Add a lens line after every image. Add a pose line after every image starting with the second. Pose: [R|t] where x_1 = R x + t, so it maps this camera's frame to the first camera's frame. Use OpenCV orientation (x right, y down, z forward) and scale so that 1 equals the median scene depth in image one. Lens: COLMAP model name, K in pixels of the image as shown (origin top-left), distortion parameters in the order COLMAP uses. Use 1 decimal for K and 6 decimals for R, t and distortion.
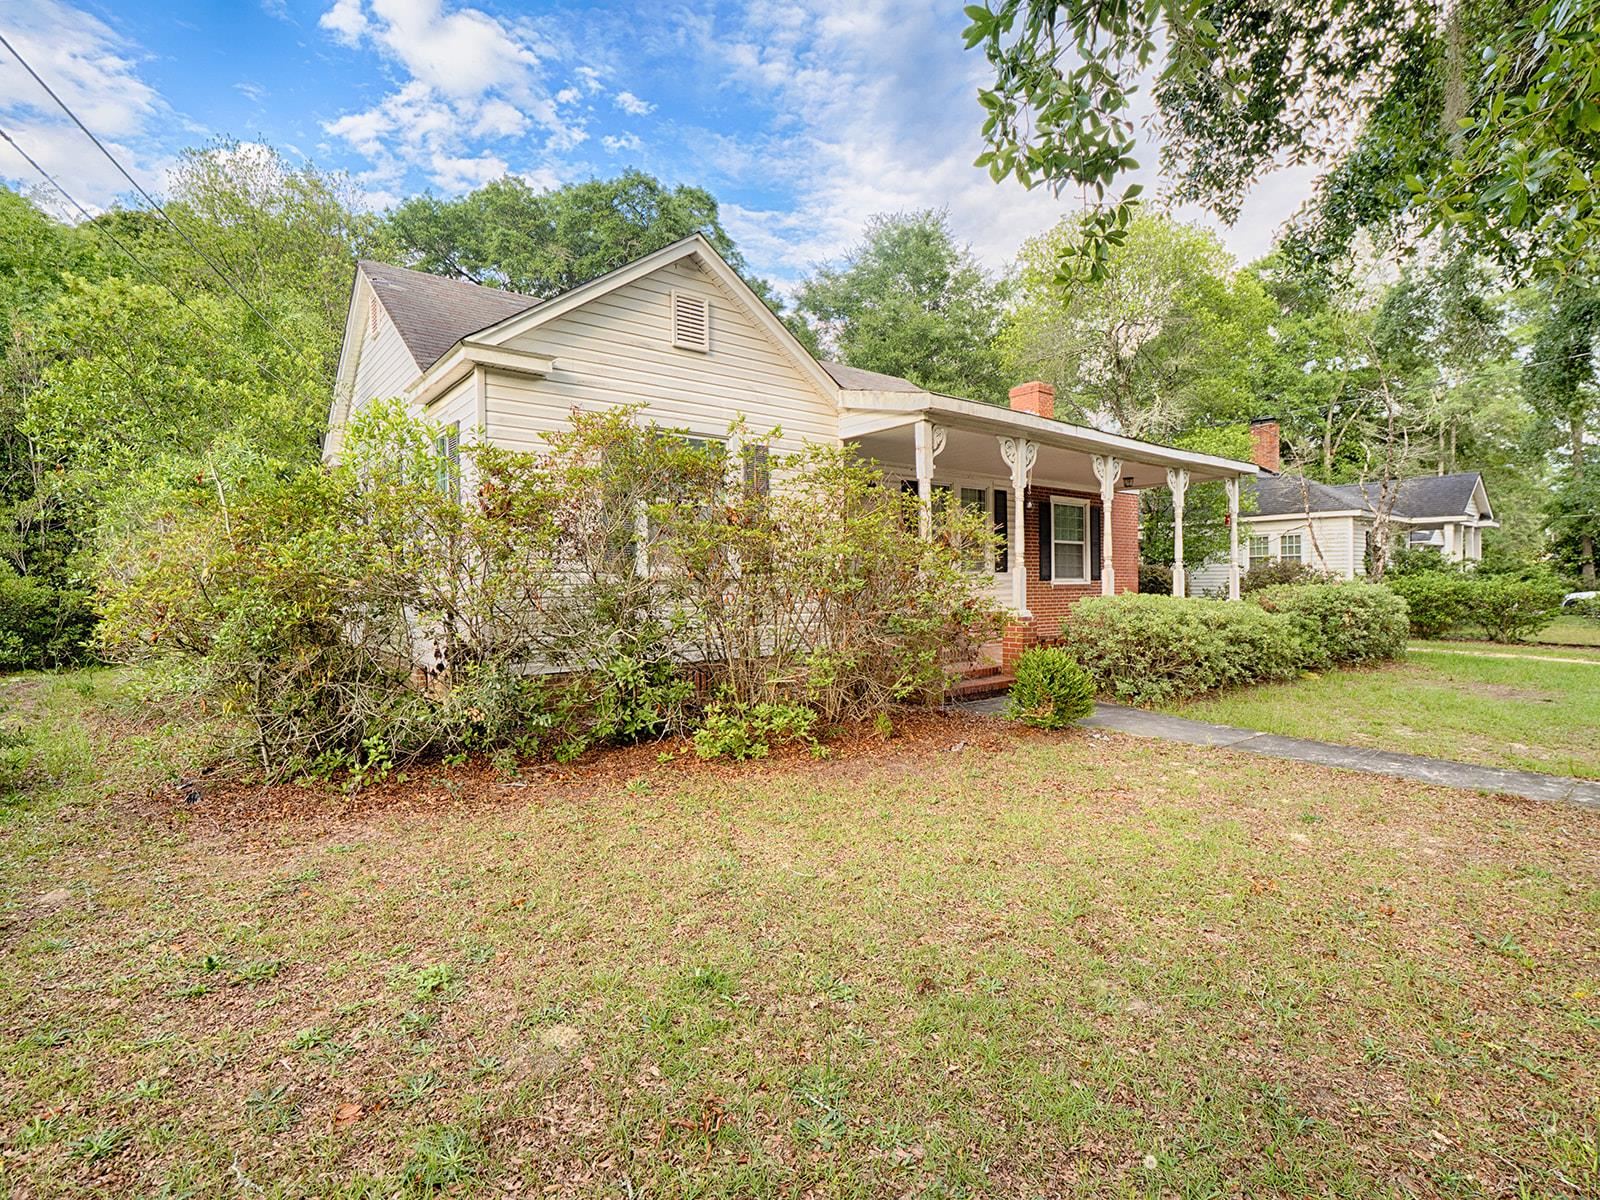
lens RADIAL K [[781.6, 0, 802.3], [0, 781.6, 594.9], [0, 0, 1]] dist [-0.014341, -0.005543]
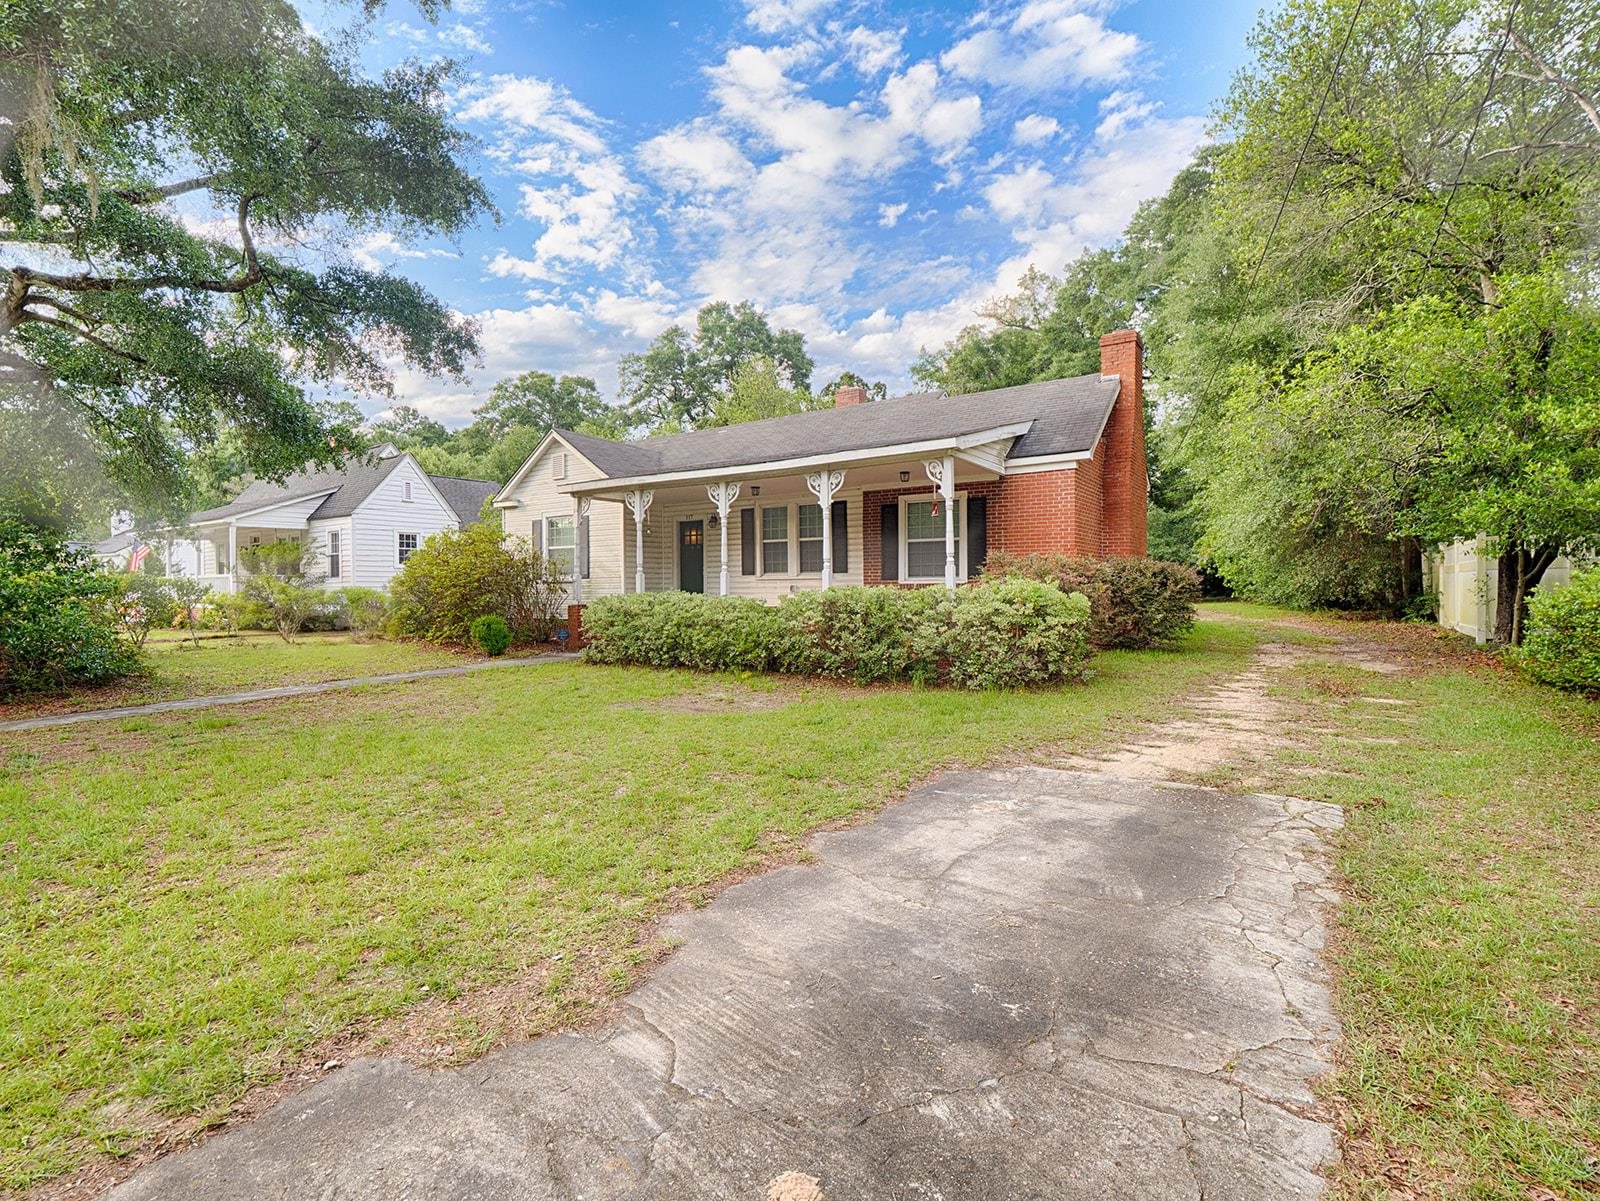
lens RADIAL K [[781.6, 0, 800.2], [0, 781.6, 595.6], [0, 0, 1]] dist [-0.014341, -0.005543]
pose [[0.287444, 0.012762, -0.957712, 1.324482], [-0.012994, 0.999871, 0.009424, -0.005675], [0.957709, 0.009736, 0.287573, 0.613118]]
